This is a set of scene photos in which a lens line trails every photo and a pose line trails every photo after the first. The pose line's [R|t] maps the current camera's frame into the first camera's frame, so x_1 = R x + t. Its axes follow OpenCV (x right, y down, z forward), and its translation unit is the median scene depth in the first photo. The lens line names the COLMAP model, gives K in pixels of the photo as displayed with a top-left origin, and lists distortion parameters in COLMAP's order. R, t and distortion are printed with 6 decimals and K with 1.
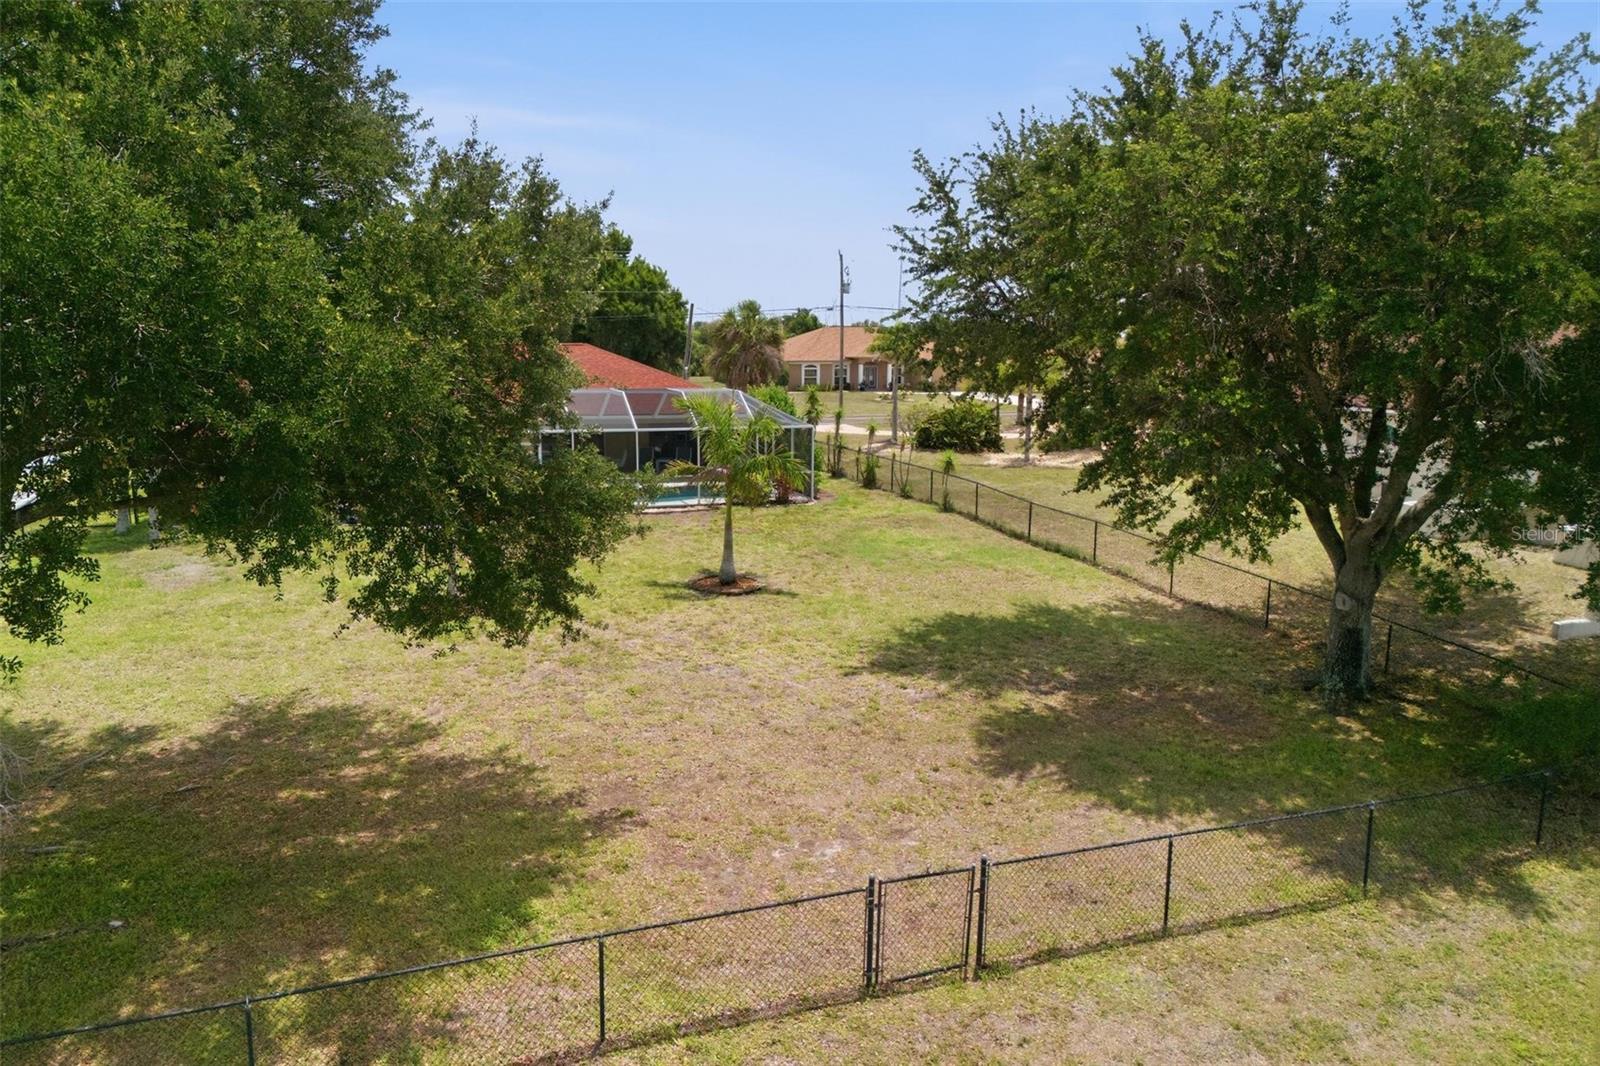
lens RADIAL K [[1174.9, 0, 800.0], [0, 1174.9, 533.0], [0, 0, 1]] dist [0.066500, -0.100686]
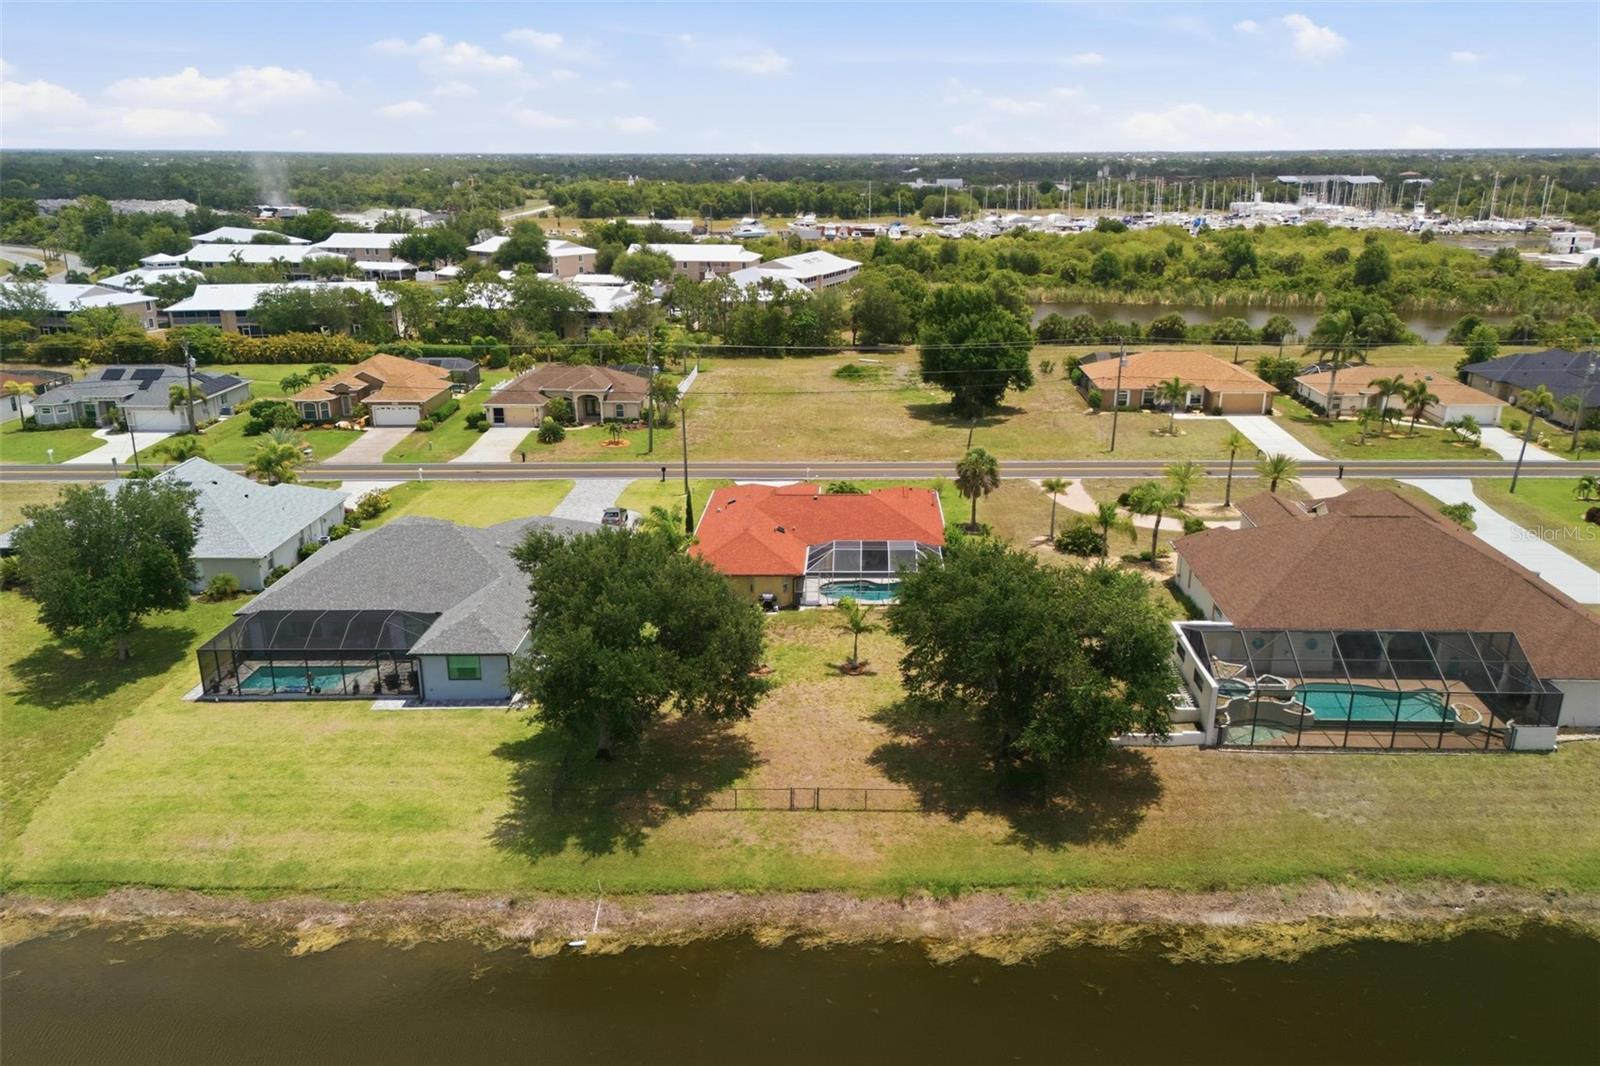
lens RADIAL K [[1219.6, 0, 823.1], [0, 1219.6, 560.9], [0, 0, 1]] dist [0.081077, -0.095104]
pose [[0.925922, 0.110935, -0.361057, 1.269644], [-0.047693, 0.982584, 0.179592, -1.034629], [0.374692, -0.149069, 0.915087, -2.305962]]
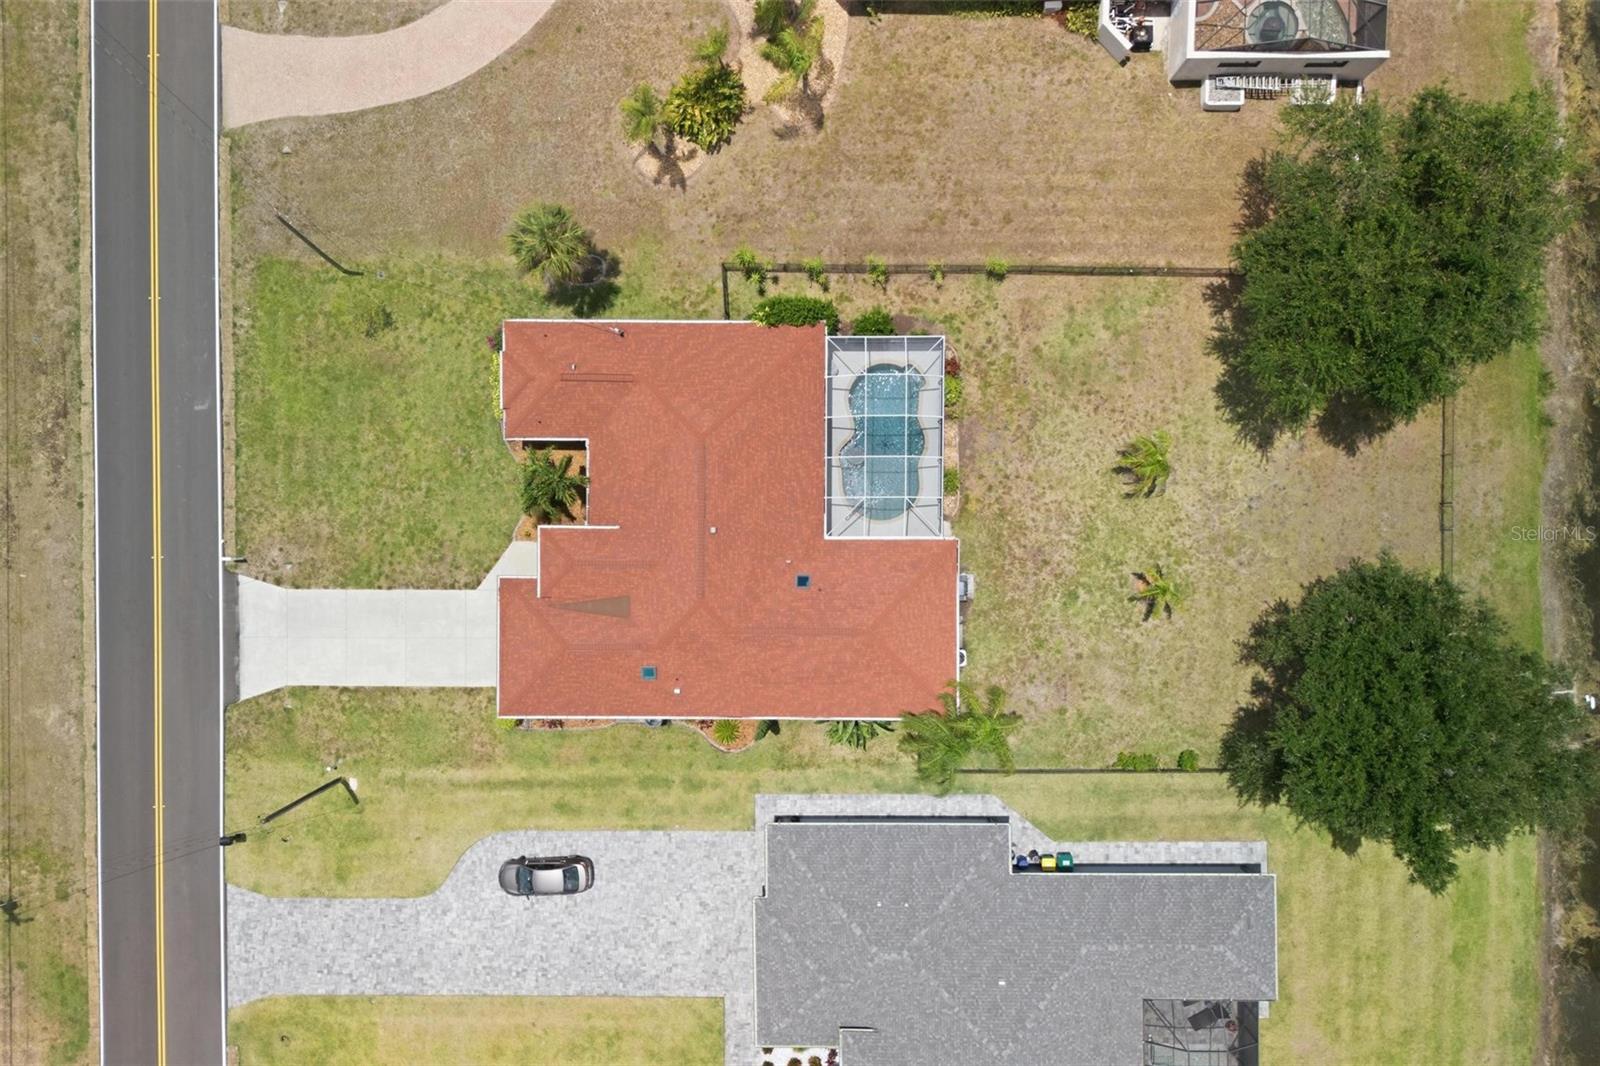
lens RADIAL K [[1220.8, 0, 796.4], [0, 1220.8, 516.1], [0, 0, 1]] dist [0.081202, -0.095823]
pose [[0.353139, -0.934699, -0.040389, -0.418406], [0.163407, 0.019115, 0.986374, -3.437413], [-0.921190, -0.354927, 0.159487, 1.778948]]
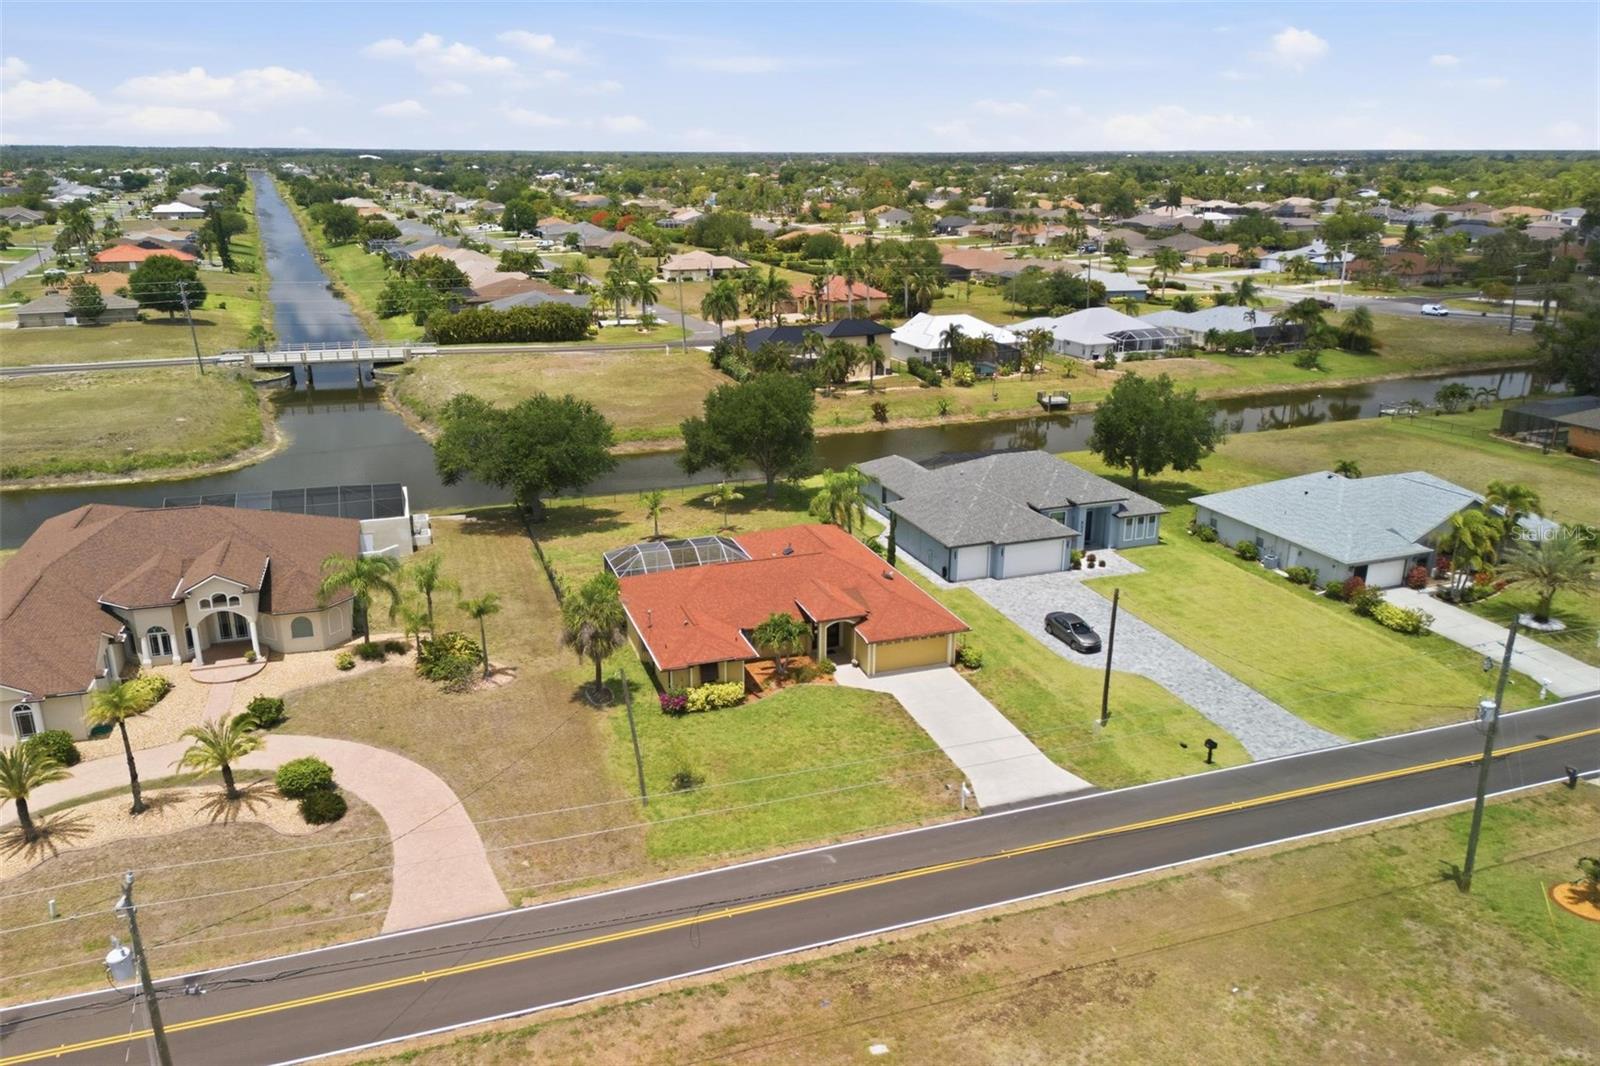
lens RADIAL K [[1164.3, 0, 800.0], [0, 1164.3, 533.0], [0, 0, 1]] dist [0.075932, -0.085782]
pose [[-0.999866, -0.008065, 0.014220, -0.815937], [-0.000768, 0.892056, 0.451925, -2.349731], [-0.016329, 0.451854, -0.891943, 6.187172]]
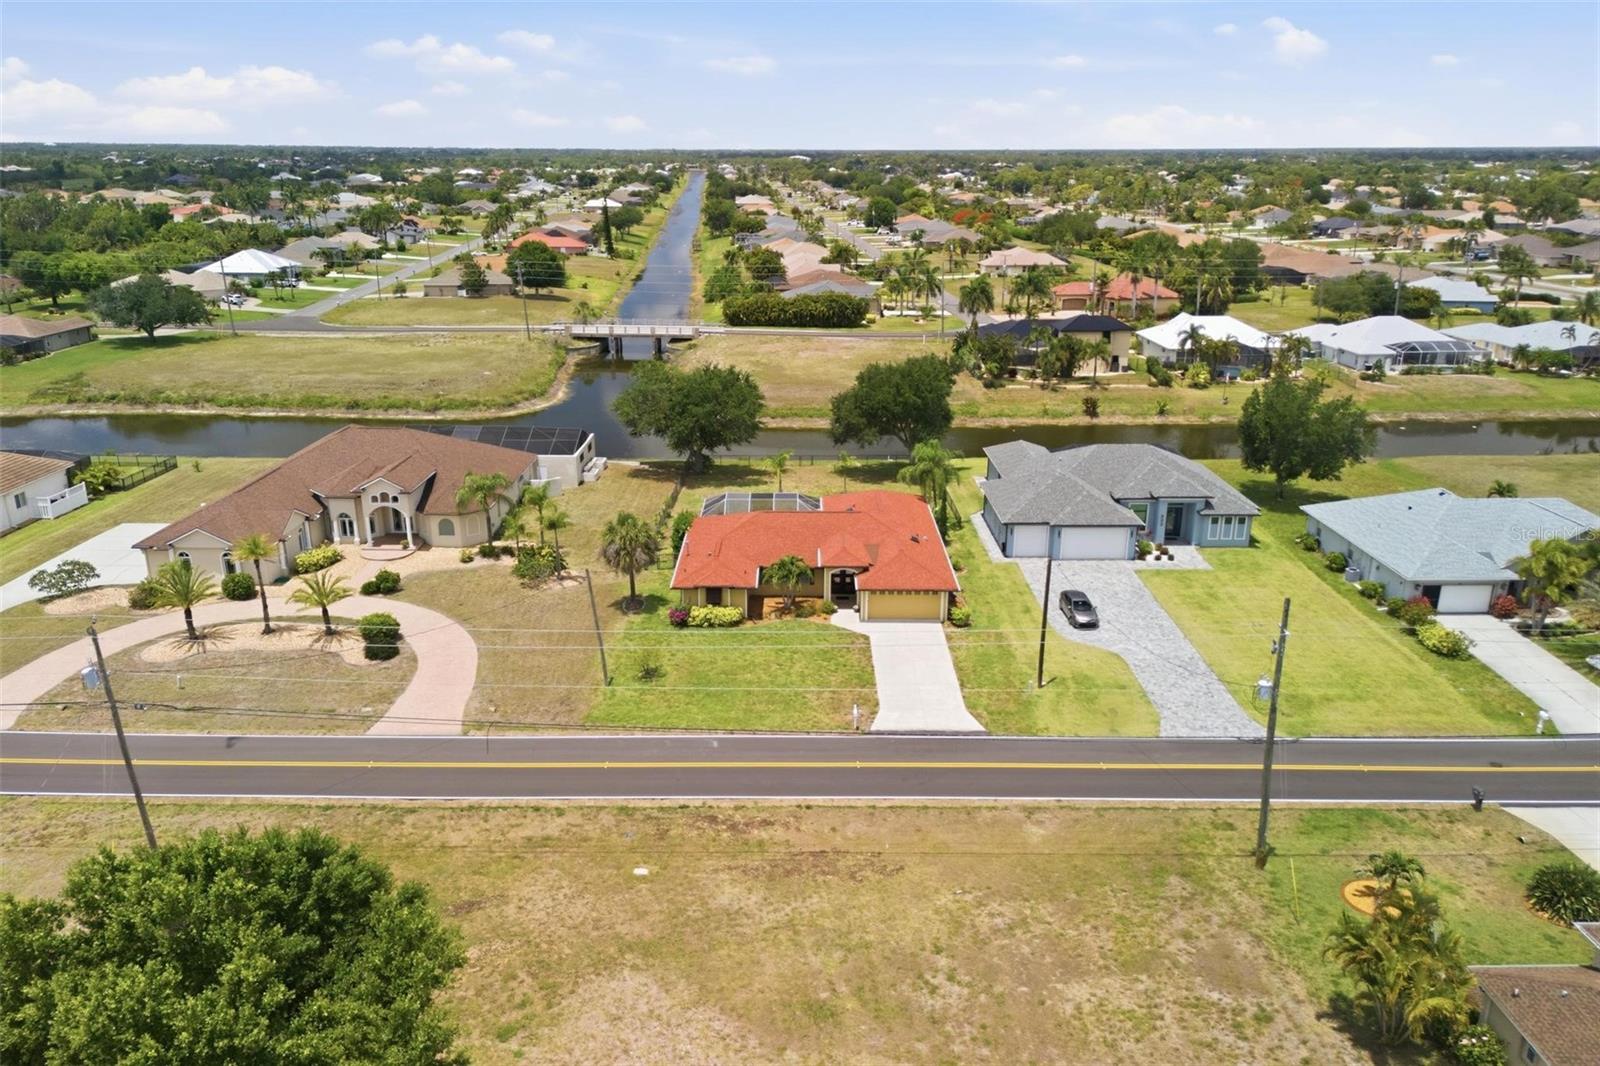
lens RADIAL K [[1164.3, 0, 800.0], [0, 1164.3, 533.0], [0, 0, 1]] dist [0.075932, -0.085782]
pose [[-0.937008, -0.110896, 0.331237, -2.168696], [0.051270, 0.894335, 0.444451, -2.397173], [-0.345524, 0.433437, -0.832313, 6.476434]]
